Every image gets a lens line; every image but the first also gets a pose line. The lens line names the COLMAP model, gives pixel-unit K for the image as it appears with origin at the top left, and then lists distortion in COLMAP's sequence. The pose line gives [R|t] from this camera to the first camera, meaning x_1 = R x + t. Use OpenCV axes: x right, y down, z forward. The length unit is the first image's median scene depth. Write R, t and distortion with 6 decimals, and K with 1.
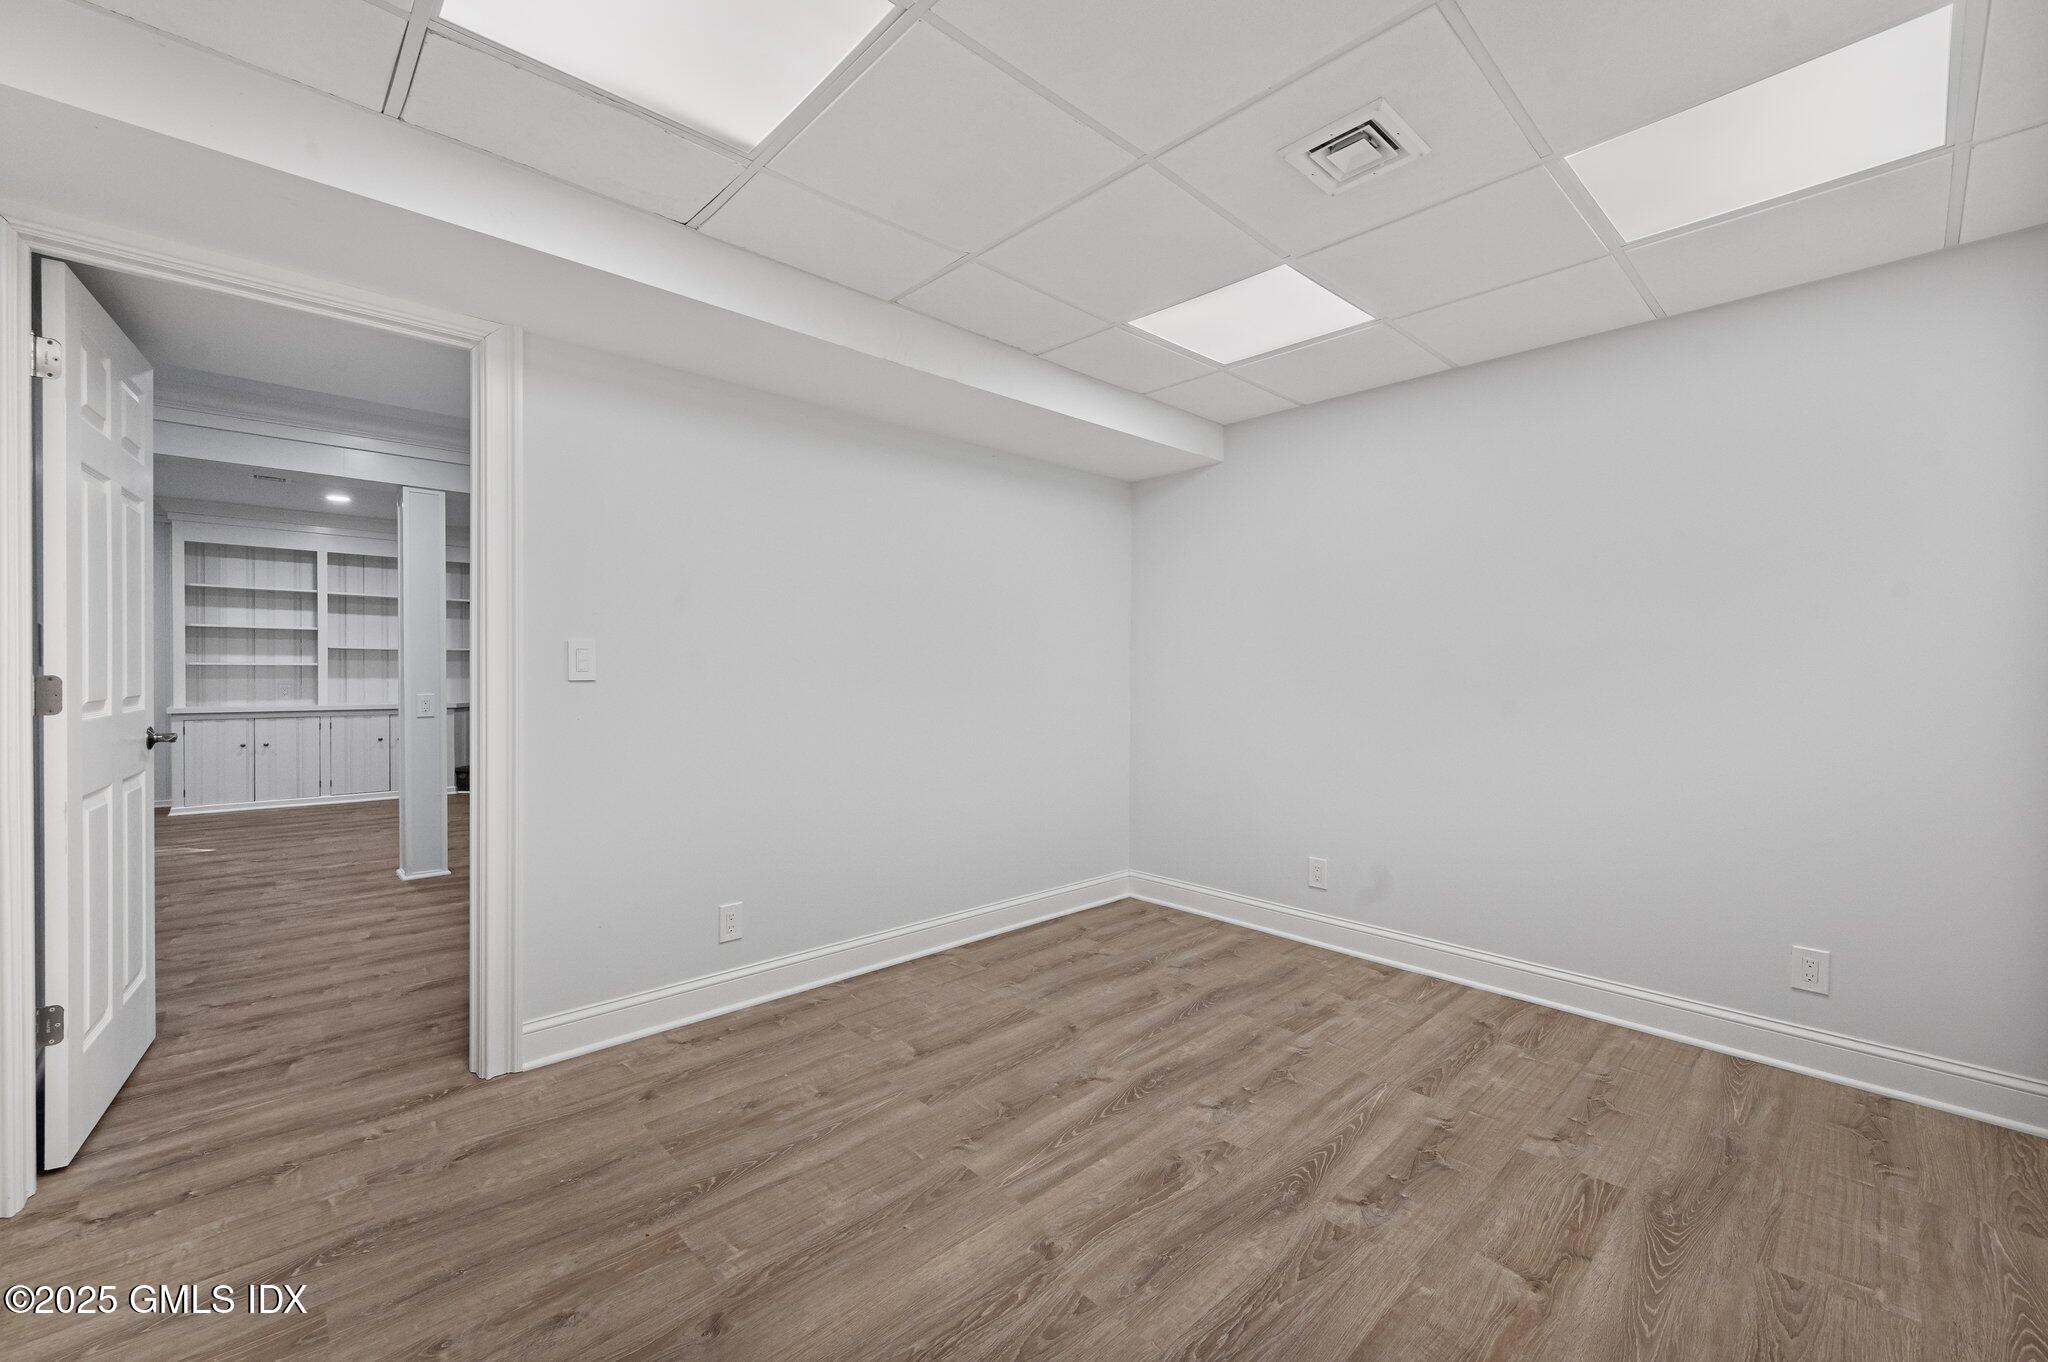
lens RADIAL K [[807.5, 0, 1021.7], [0, 807.5, 677.4], [0, 0, 1]] dist [-0.005287, 0.000038]
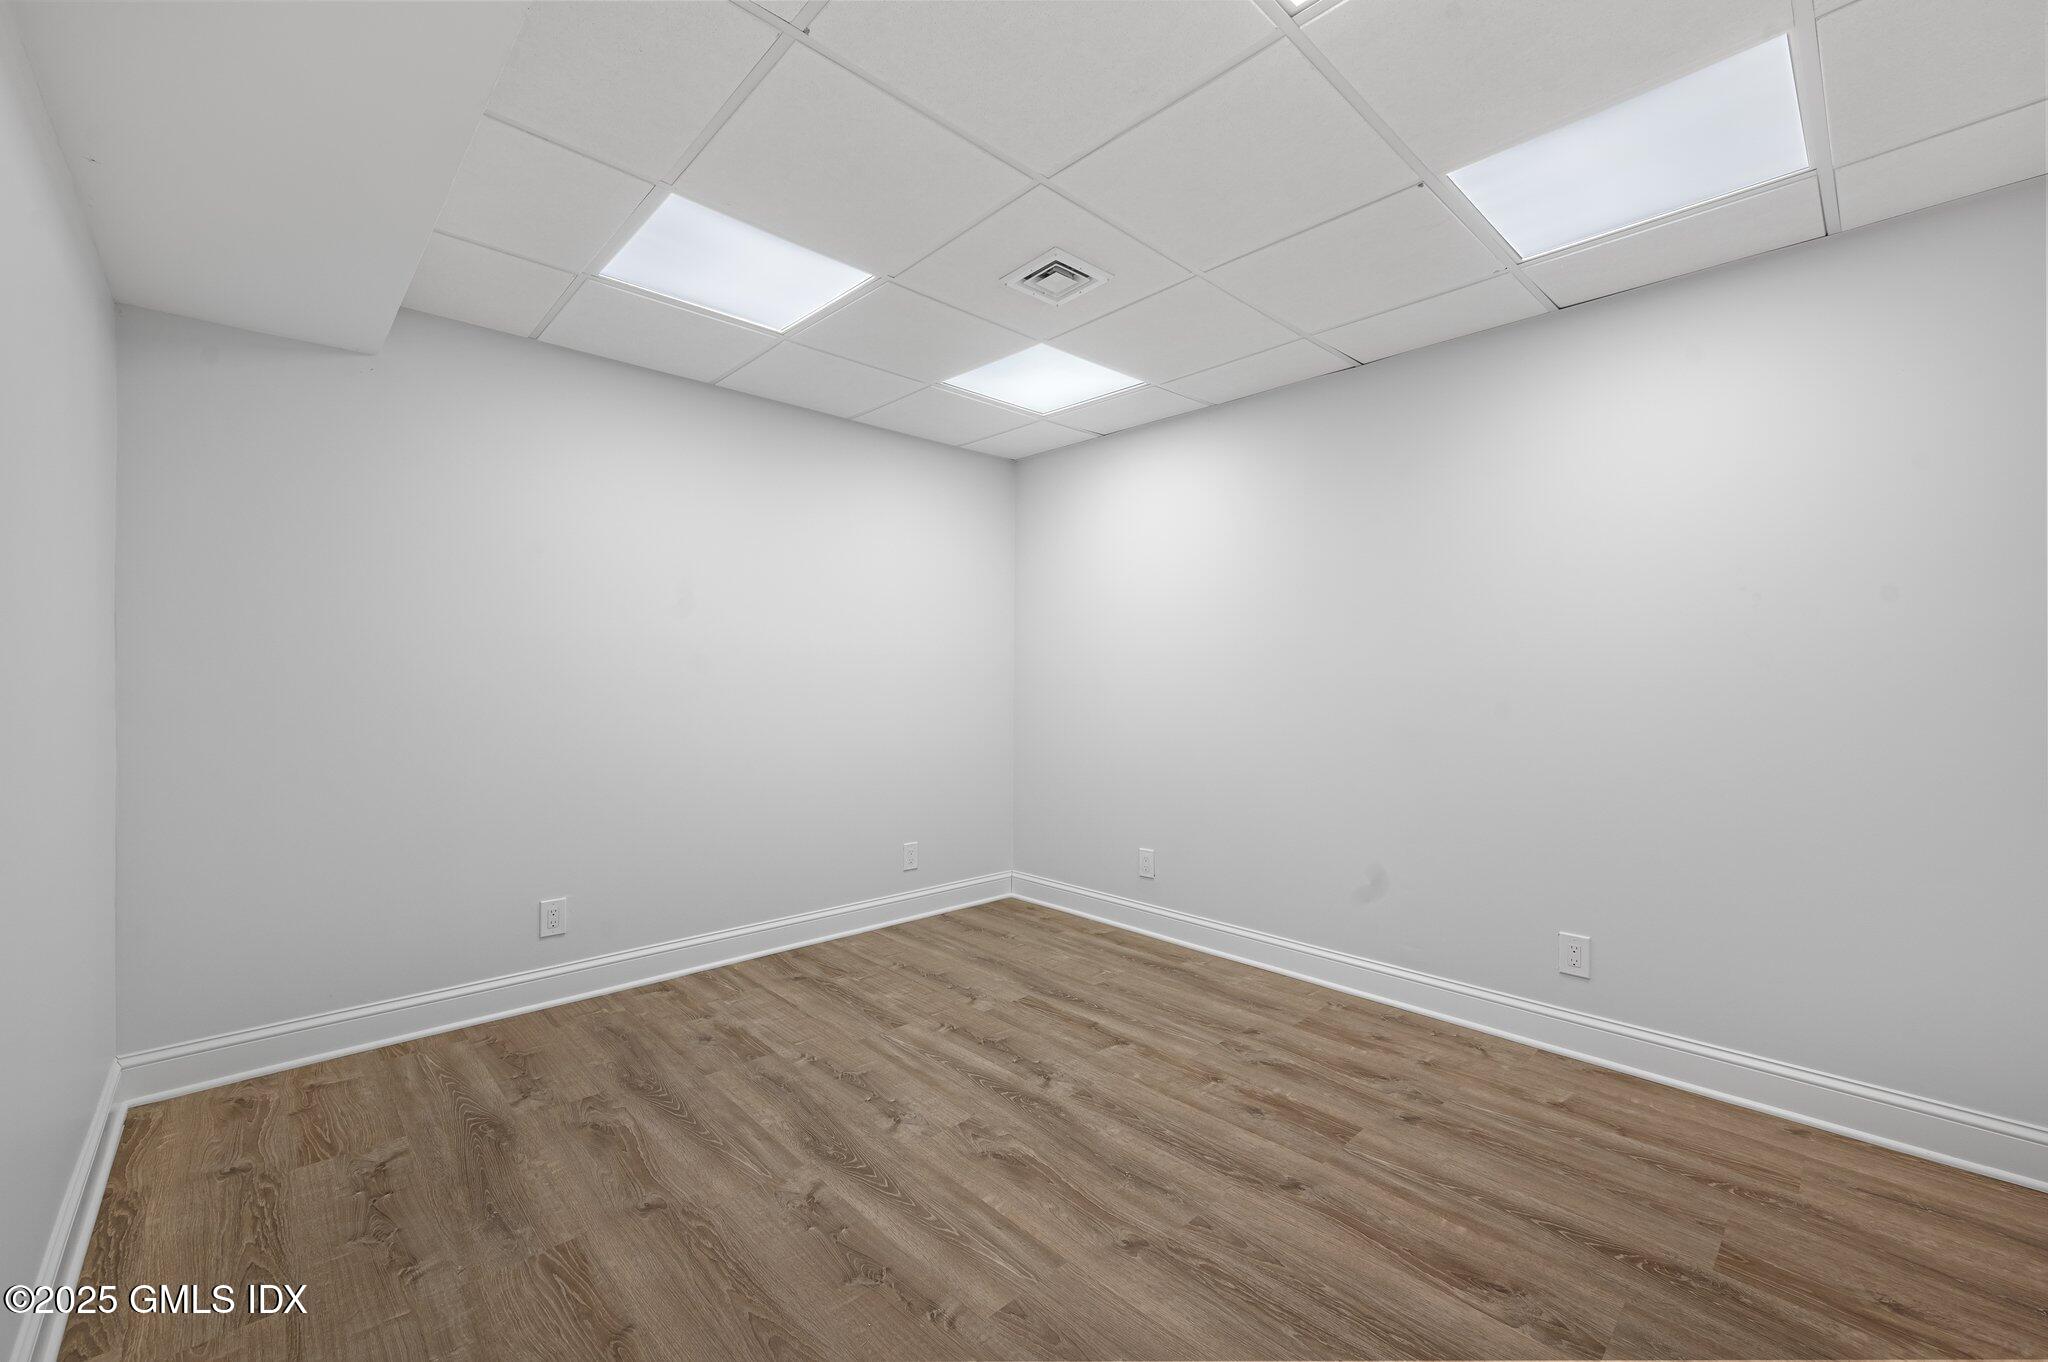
lens RADIAL K [[807.5, 0, 1021.1], [0, 807.5, 675.7], [0, 0, 1]] dist [-0.005287, 0.000038]
pose [[0.022896, -0.005429, 0.999723, -0.622377], [0.005438, 0.999971, 0.005306, -0.008673], [-0.999723, 0.005315, 0.022925, 0.705438]]
